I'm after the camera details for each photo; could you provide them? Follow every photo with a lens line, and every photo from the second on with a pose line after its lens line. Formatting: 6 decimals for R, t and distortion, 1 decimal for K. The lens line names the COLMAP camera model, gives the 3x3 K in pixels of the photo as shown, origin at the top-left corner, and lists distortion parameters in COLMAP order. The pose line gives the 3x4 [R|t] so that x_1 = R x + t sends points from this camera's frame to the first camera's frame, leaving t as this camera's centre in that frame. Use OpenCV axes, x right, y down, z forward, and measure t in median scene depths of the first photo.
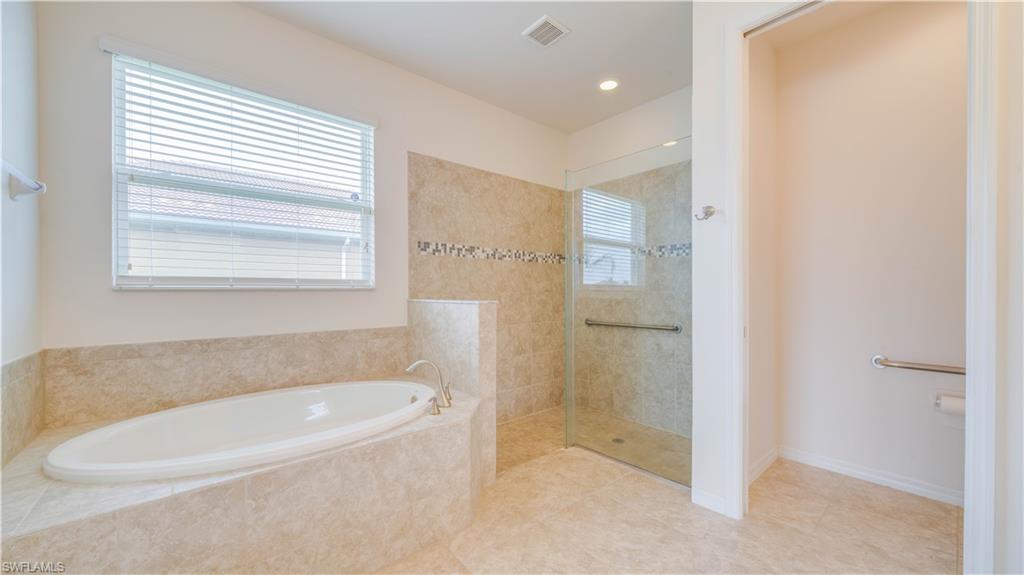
lens RADIAL K [[403.5, 0, 521.7], [0, 403.5, 289.6], [0, 0, 1]] dist [-0.001082, -0.000388]
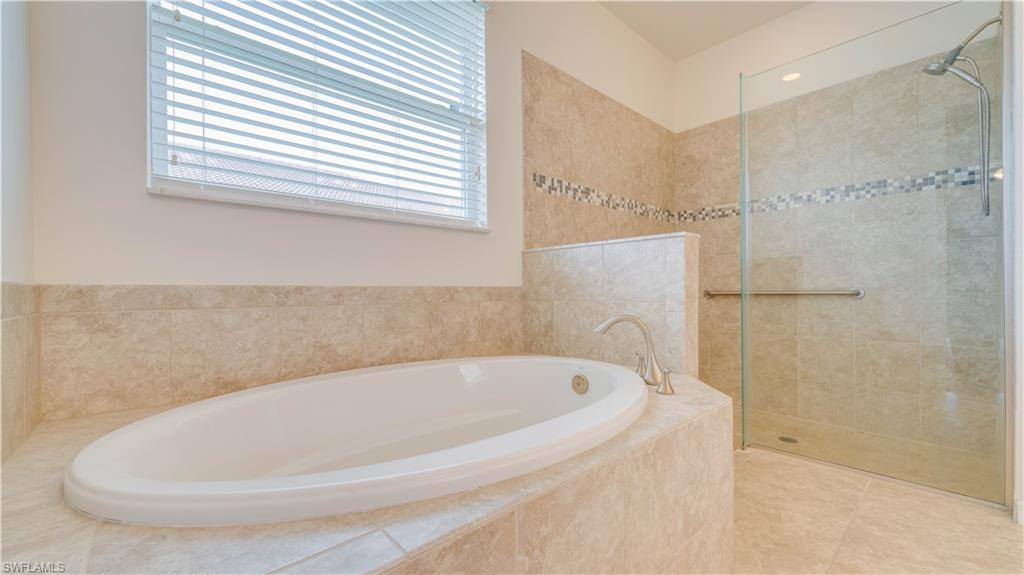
lens RADIAL K [[414.0, 0, 503.9], [0, 414.0, 293.6], [0, 0, 1]] dist [-0.000507, -0.000344]
pose [[0.999728, -0.004752, 0.022838, -0.373236], [0.004783, 0.999988, -0.001311, 0.115795], [-0.022832, 0.001420, 0.999738, 0.274411]]
